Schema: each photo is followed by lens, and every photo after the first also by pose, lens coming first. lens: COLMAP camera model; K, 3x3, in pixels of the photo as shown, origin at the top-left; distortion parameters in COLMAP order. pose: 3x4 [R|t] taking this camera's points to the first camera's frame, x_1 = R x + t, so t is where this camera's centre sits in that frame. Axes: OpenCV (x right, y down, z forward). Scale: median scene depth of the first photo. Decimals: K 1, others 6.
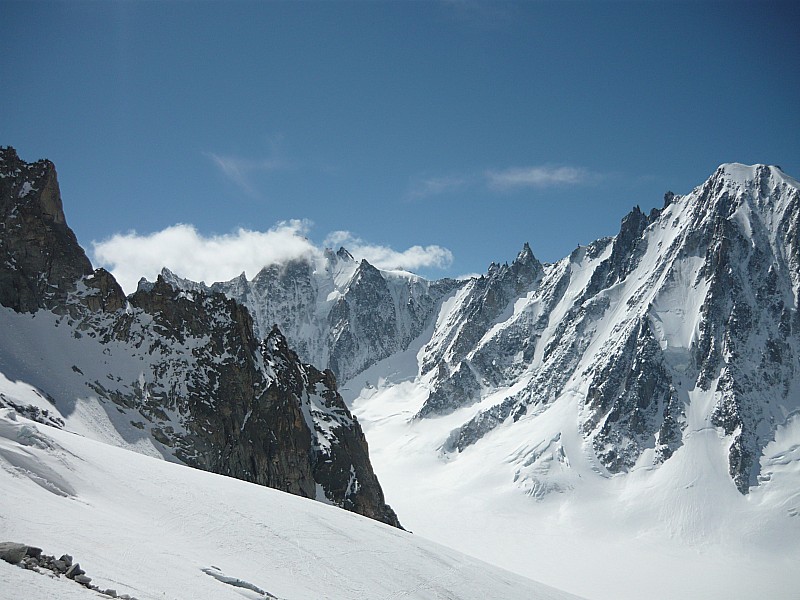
lens RADIAL K [[792.3, 0, 402.4], [0, 792.3, 303.9], [0, 0, 1]] dist [-0.126833, 0.000000]
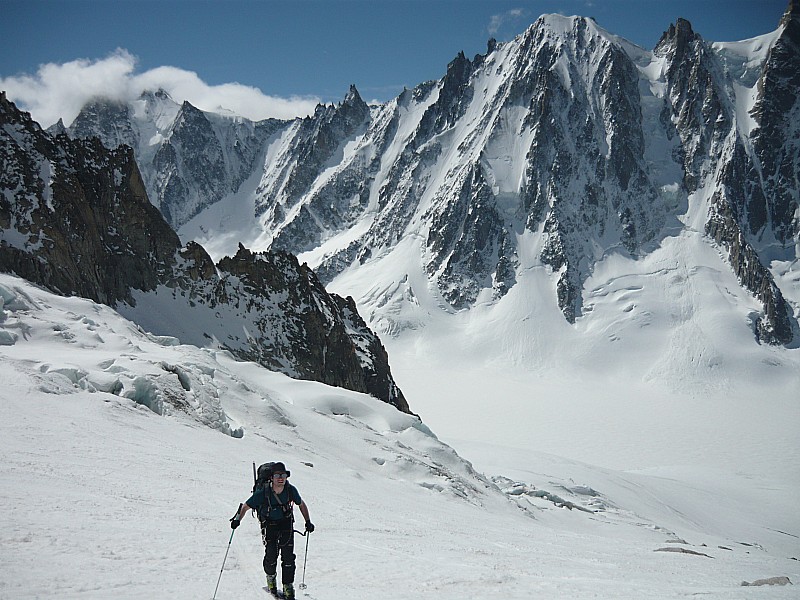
lens RADIAL K [[792.3, 0, 395.6], [0, 792.3, 297.8], [0, 0, 1]] dist [-0.126833, 0.000000]
pose [[0.967437, -0.069888, 0.243274, -0.083846], [0.014733, 0.975044, 0.221523, -0.048462], [-0.252684, -0.210726, 0.944323, -0.049055]]
